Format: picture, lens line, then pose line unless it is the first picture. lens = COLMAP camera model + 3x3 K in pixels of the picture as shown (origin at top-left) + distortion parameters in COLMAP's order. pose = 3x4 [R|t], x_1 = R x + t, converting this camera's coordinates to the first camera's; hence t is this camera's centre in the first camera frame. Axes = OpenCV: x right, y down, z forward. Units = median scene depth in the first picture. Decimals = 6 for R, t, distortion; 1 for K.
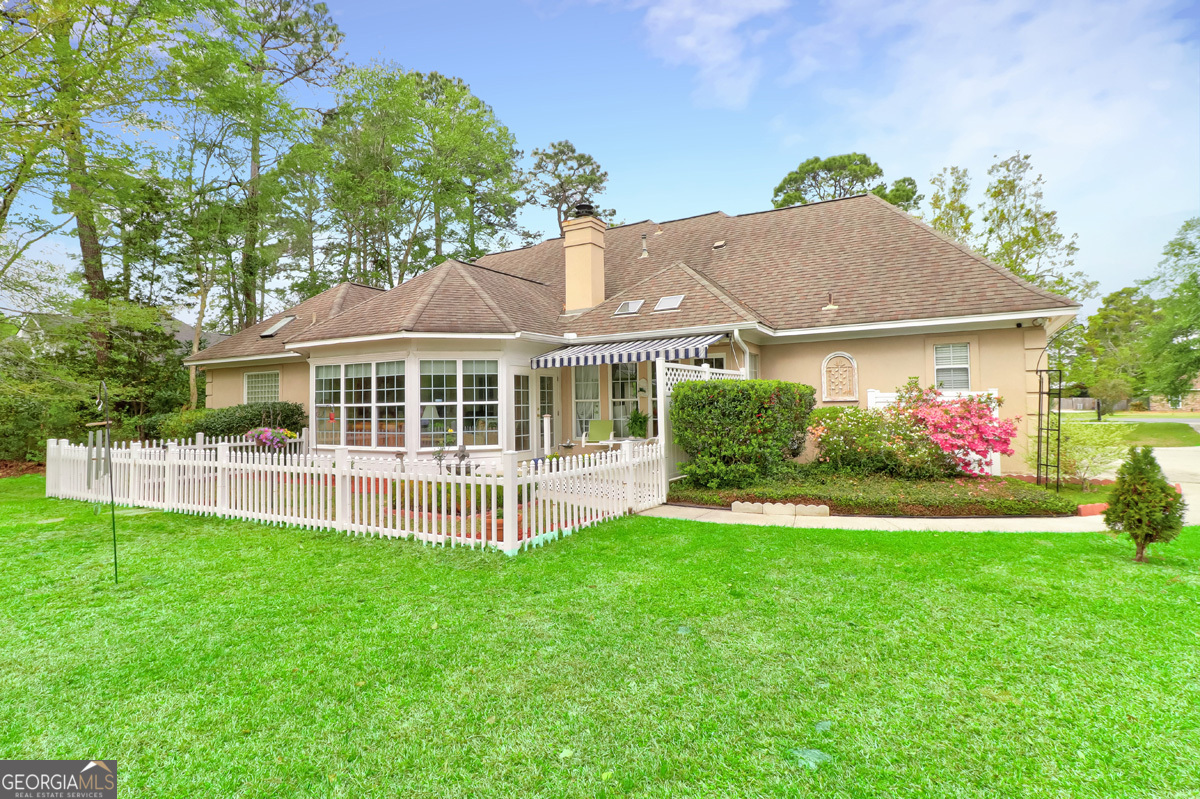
lens RADIAL K [[597.3, 0, 604.5], [0, 597.3, 384.9], [0, 0, 1]] dist [0.017936, -0.000194]
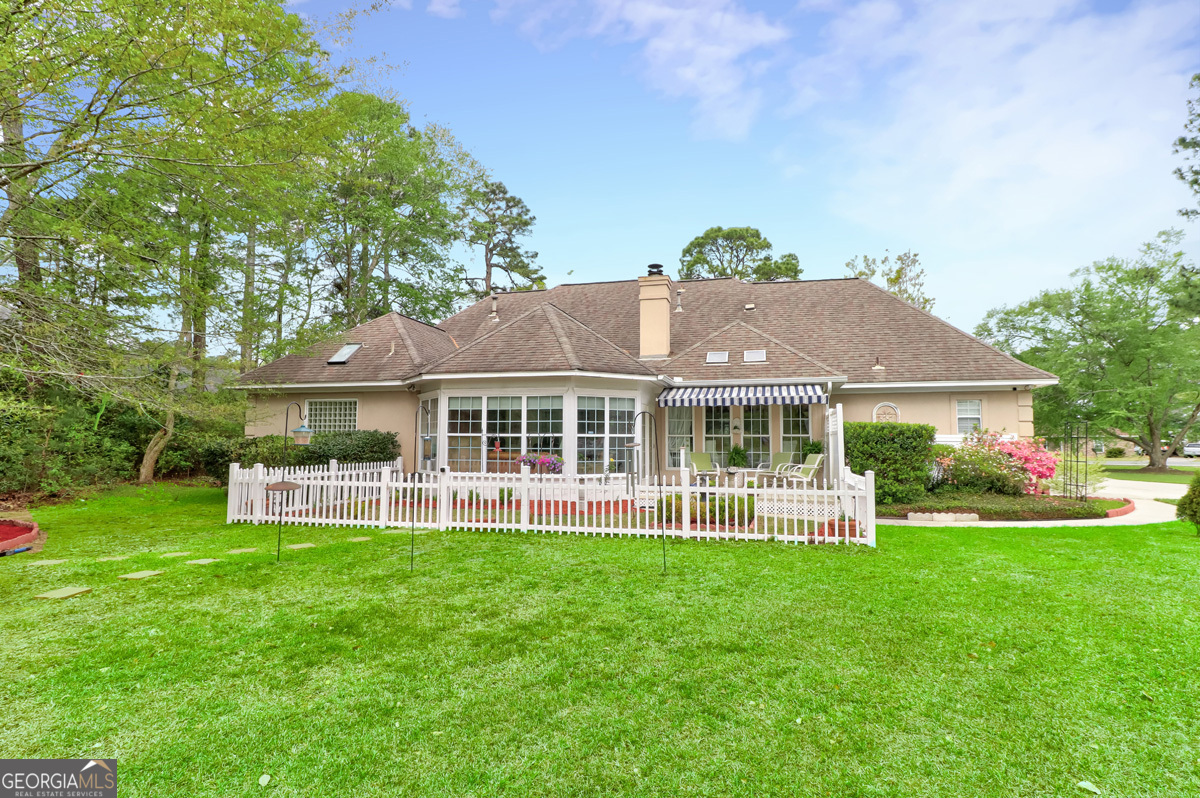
lens RADIAL K [[597.2, 0, 599.5], [0, 597.2, 401.4], [0, 0, 1]] dist [0.013791, -0.000171]
pose [[0.960622, 0.036851, 0.275404, -0.451783], [-0.027437, 0.998903, -0.037960, 0.007567], [-0.276501, 0.028909, 0.960579, -0.062962]]
